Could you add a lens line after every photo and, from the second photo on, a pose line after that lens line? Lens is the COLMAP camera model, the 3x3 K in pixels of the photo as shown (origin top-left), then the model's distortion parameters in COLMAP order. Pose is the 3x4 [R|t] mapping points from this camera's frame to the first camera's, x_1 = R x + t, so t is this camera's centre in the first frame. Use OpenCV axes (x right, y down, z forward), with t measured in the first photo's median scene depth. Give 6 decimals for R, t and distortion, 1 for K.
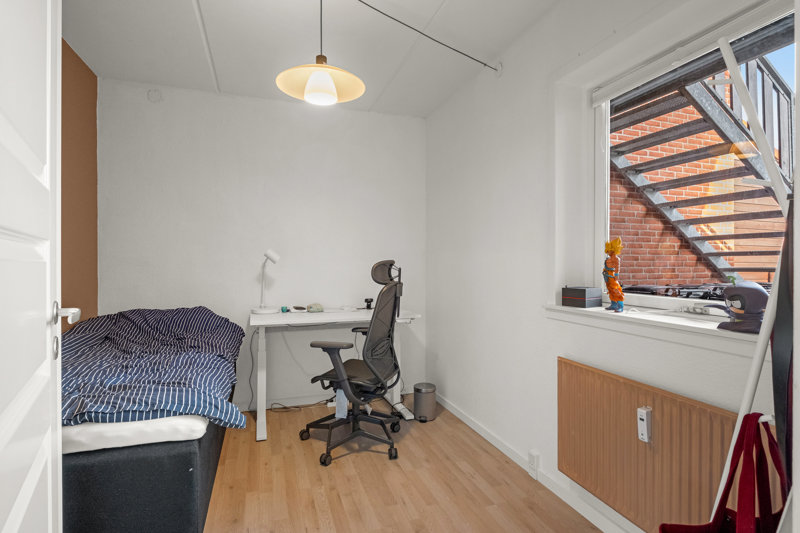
lens RADIAL K [[415.7, 0, 401.9], [0, 415.7, 264.8], [0, 0, 1]] dist [-0.001217, 0.000270]
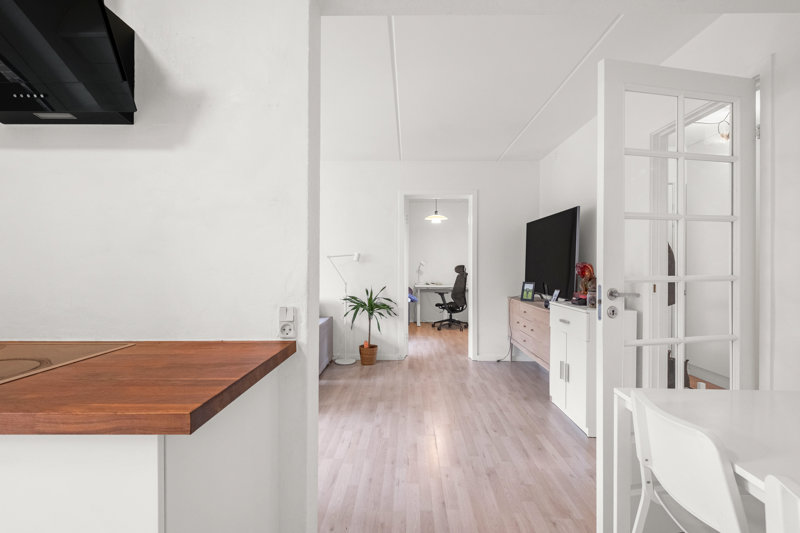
lens RADIAL K [[400.5, 0, 400.0], [0, 400.5, 266.5], [0, 0, 1]] dist [-0.000965, -0.000052]
pose [[0.940568, 0.004971, -0.339569, 0.503273], [-0.005397, 0.999985, -0.000310, 0.002084], [0.339563, 0.002124, 0.940581, -1.735975]]
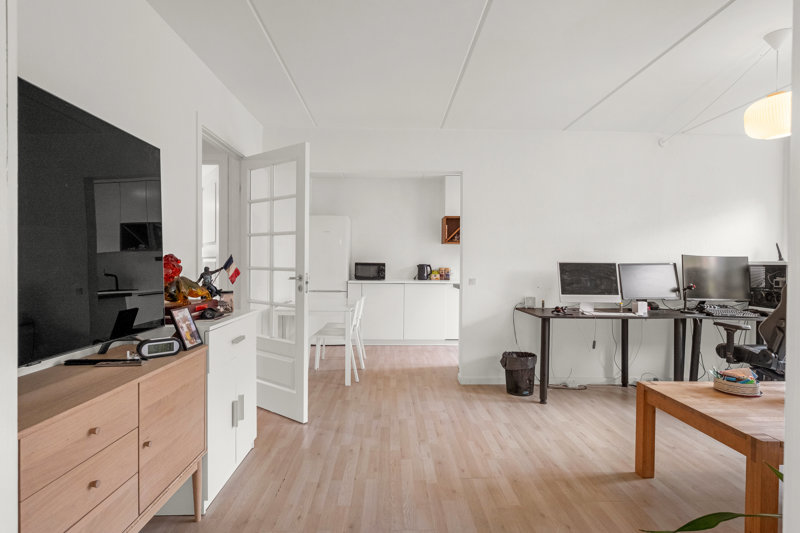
lens RADIAL K [[415.7, 0, 401.9], [0, 415.7, 264.8], [0, 0, 1]] dist [-0.001217, 0.000270]
pose [[-0.957402, -0.006565, 0.288685, 0.003868], [-0.004969, 0.999968, 0.006264, -0.001530], [-0.288717, 0.004563, -0.957404, 0.197694]]
